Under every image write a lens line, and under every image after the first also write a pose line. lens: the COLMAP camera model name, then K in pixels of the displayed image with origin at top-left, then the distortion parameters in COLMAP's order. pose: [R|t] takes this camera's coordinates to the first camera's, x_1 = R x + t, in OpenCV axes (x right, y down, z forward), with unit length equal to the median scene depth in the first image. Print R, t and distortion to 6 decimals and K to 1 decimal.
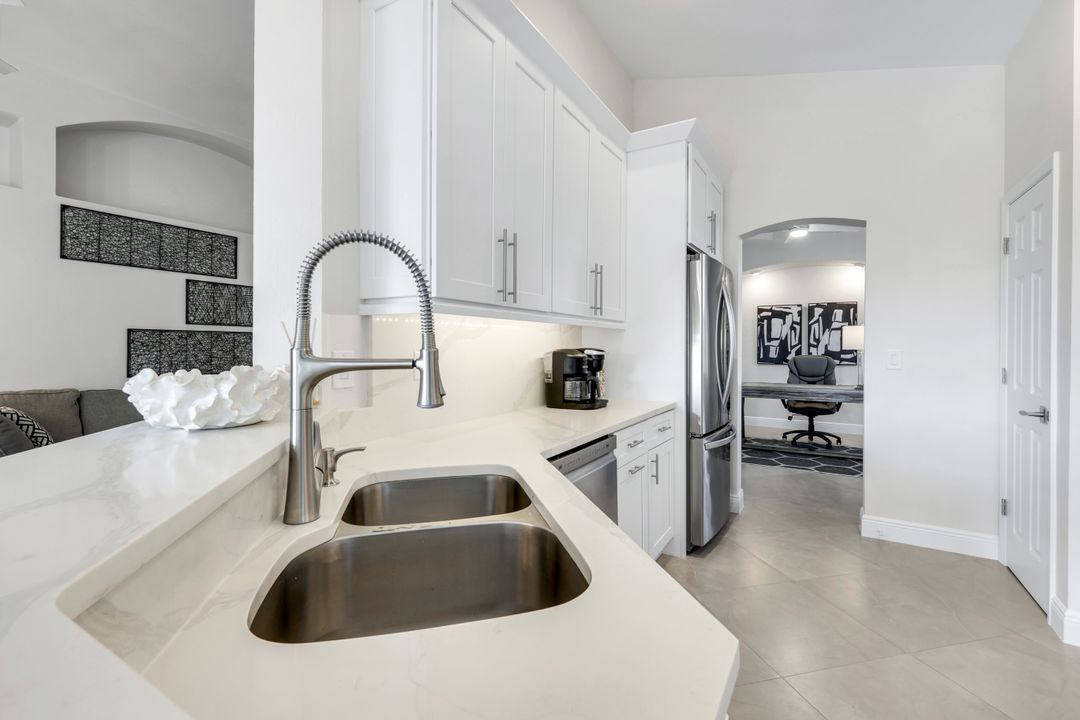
lens RADIAL K [[490.4, 0, 513.7], [0, 490.4, 346.0], [0, 0, 1]] dist [0.014737, -0.002233]
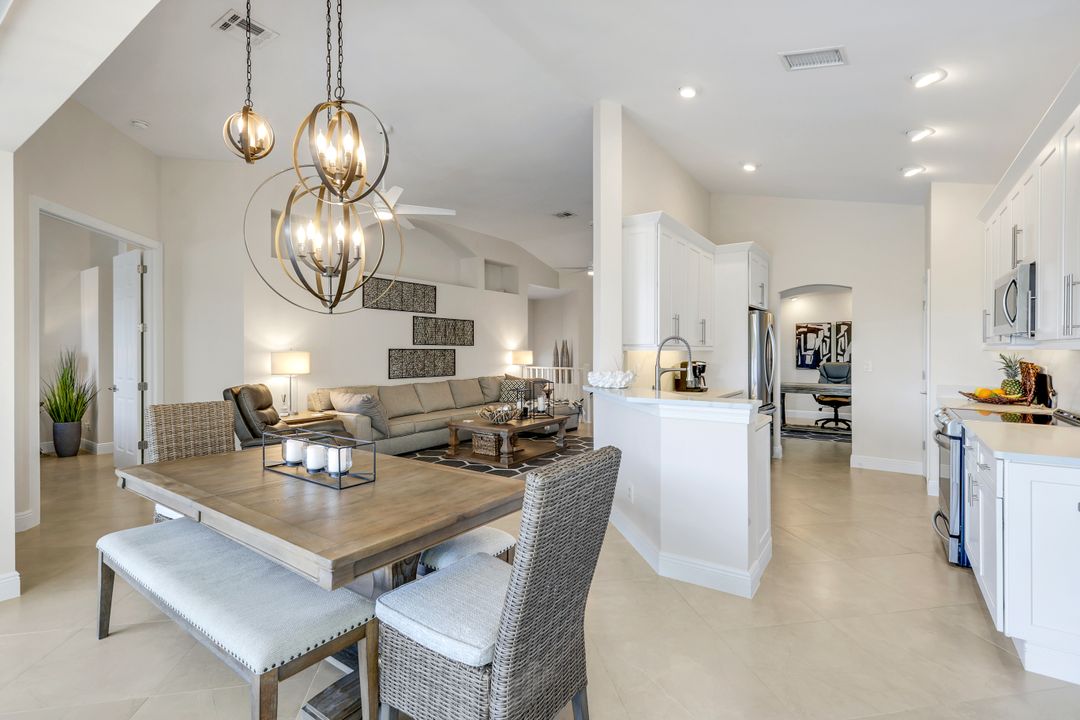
lens RADIAL K [[490.4, 0, 535.4], [0, 490.4, 352.3], [0, 0, 1]] dist [0.014737, -0.002233]
pose [[0.999133, -0.006260, -0.041165, -0.373517], [0.006283, 0.999980, 0.000436, -0.033227], [0.041162, -0.000694, 0.999152, -0.884729]]
